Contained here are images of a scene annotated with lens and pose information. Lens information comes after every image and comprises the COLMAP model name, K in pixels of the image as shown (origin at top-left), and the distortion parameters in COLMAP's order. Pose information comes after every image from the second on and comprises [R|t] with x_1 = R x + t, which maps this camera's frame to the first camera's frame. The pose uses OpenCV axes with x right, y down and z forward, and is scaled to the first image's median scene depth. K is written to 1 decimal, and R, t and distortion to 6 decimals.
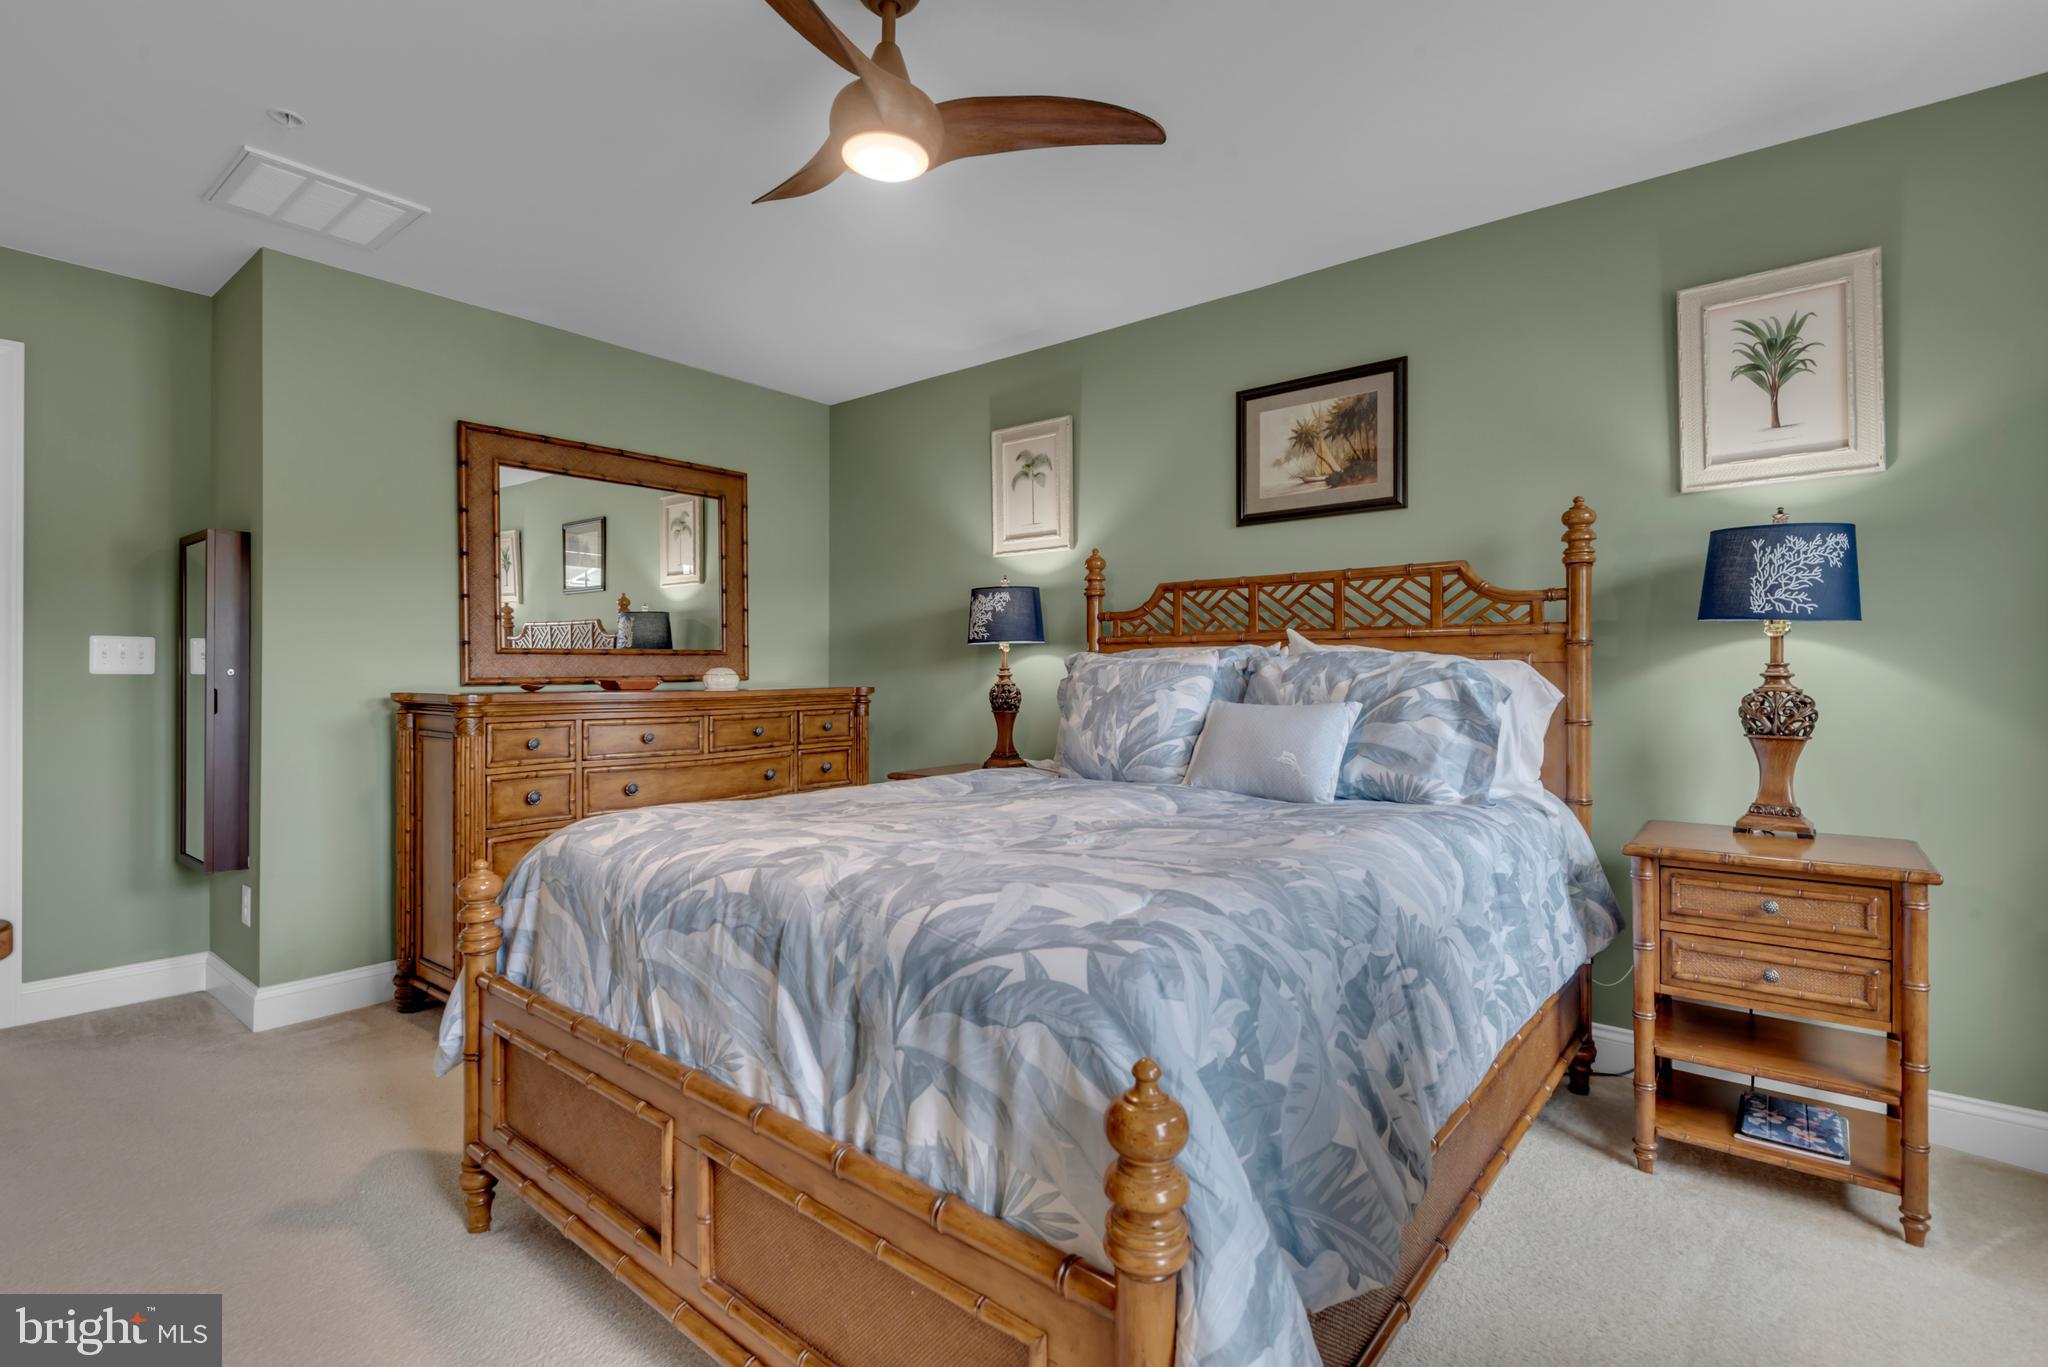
lens RADIAL K [[961.4, 0, 1032.7], [0, 961.4, 670.5], [0, 0, 1]] dist [0.006187, -0.002658]
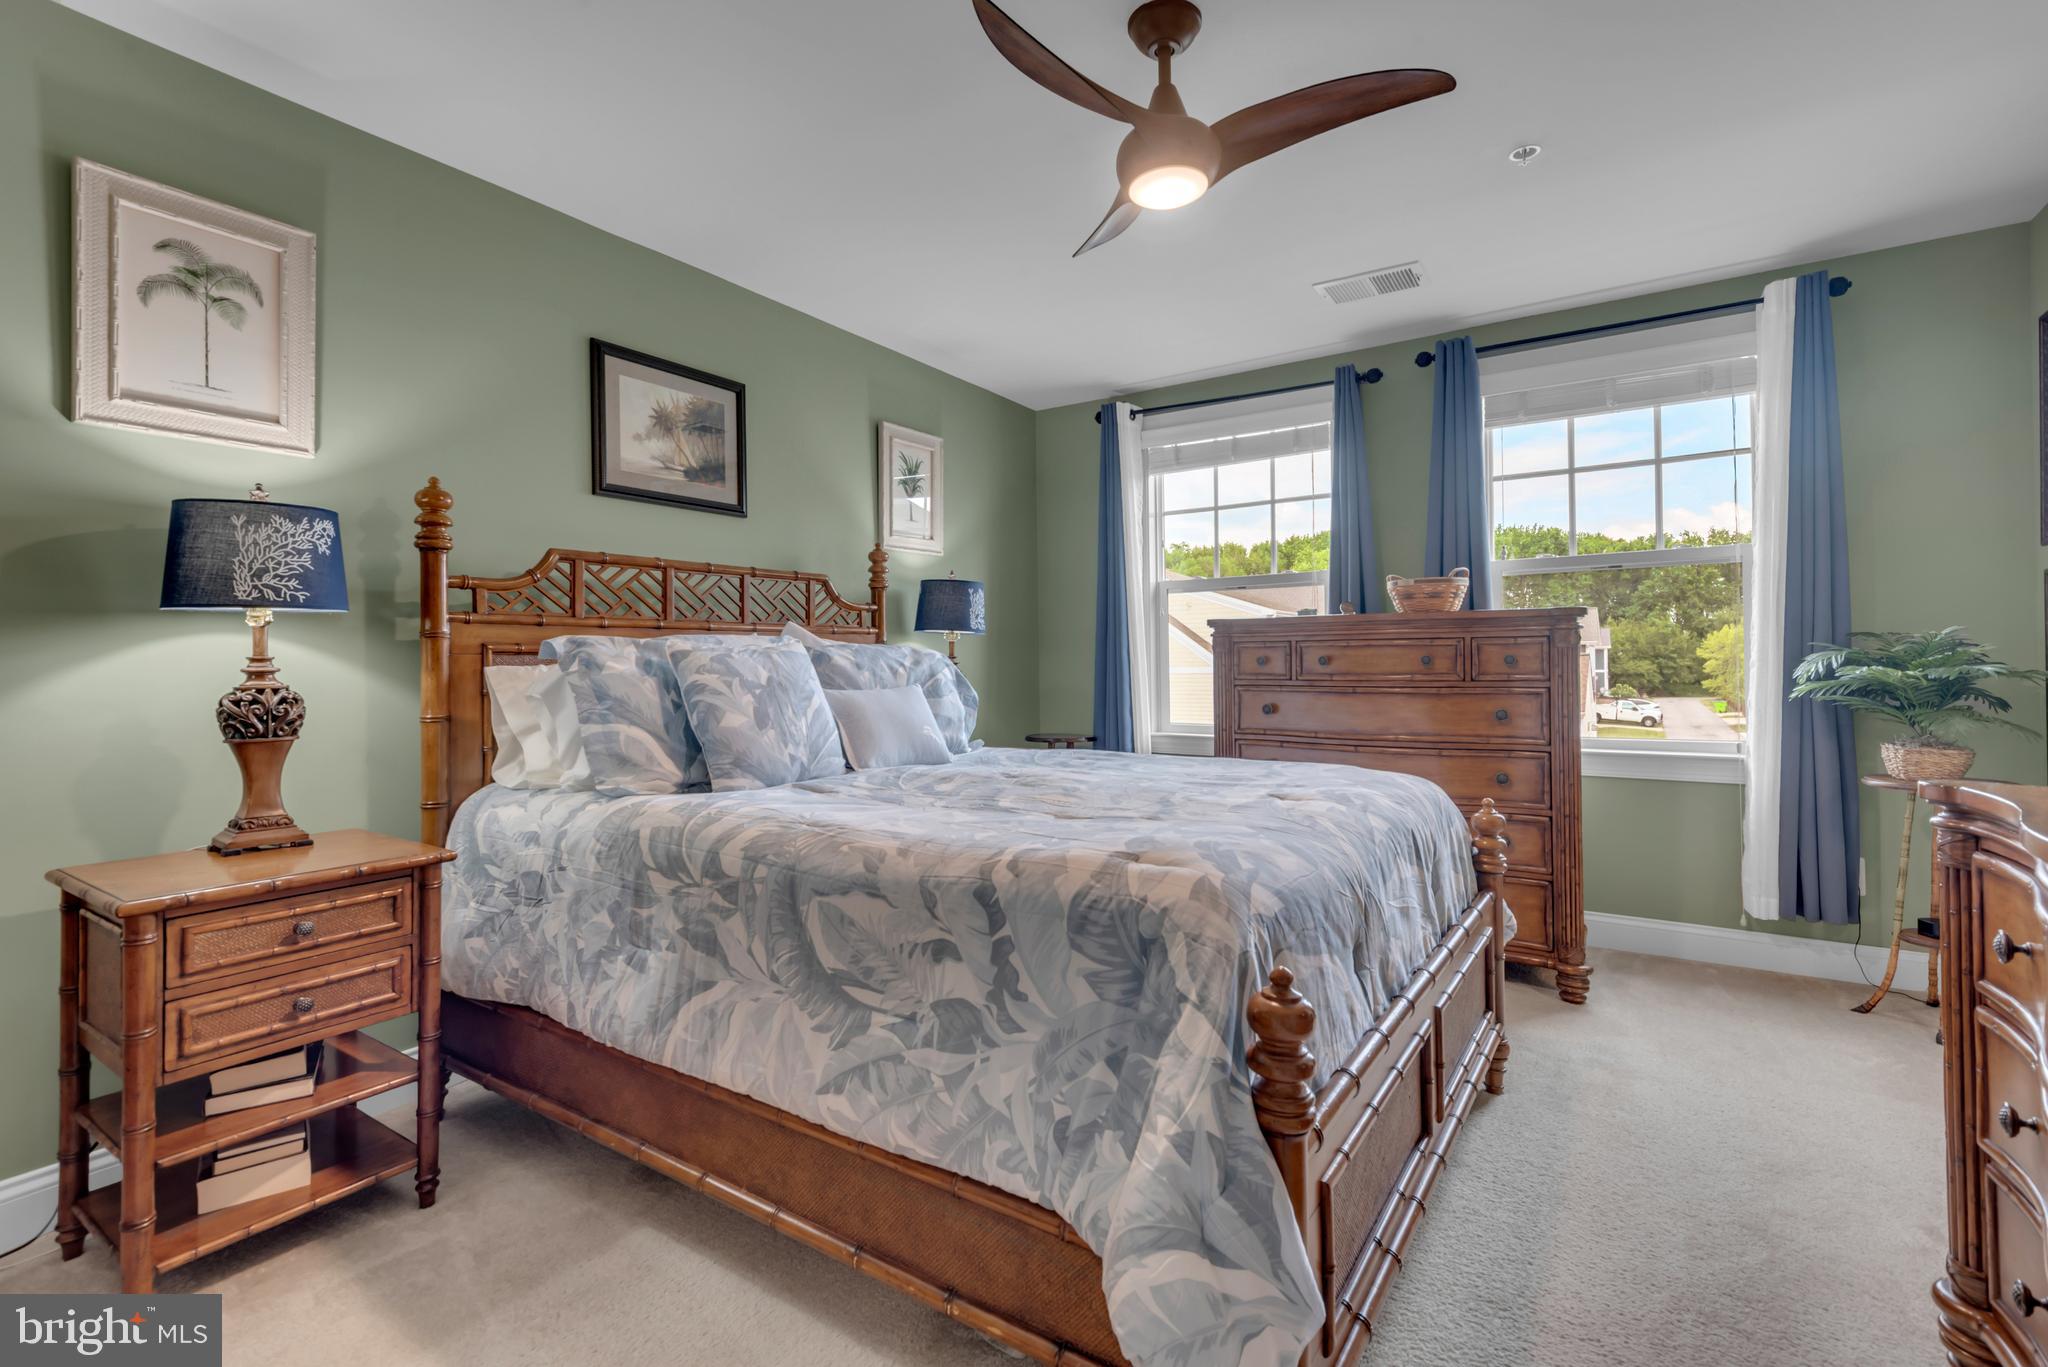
lens RADIAL K [[961.4, 0, 1002.9], [0, 961.4, 642.8], [0, 0, 1]] dist [0.006187, -0.002658]
pose [[-0.111149, 0.027227, 0.993431, -0.446571], [0.013730, 0.999571, -0.025859, 0.006194], [-0.993709, 0.010766, -0.111476, 0.486706]]
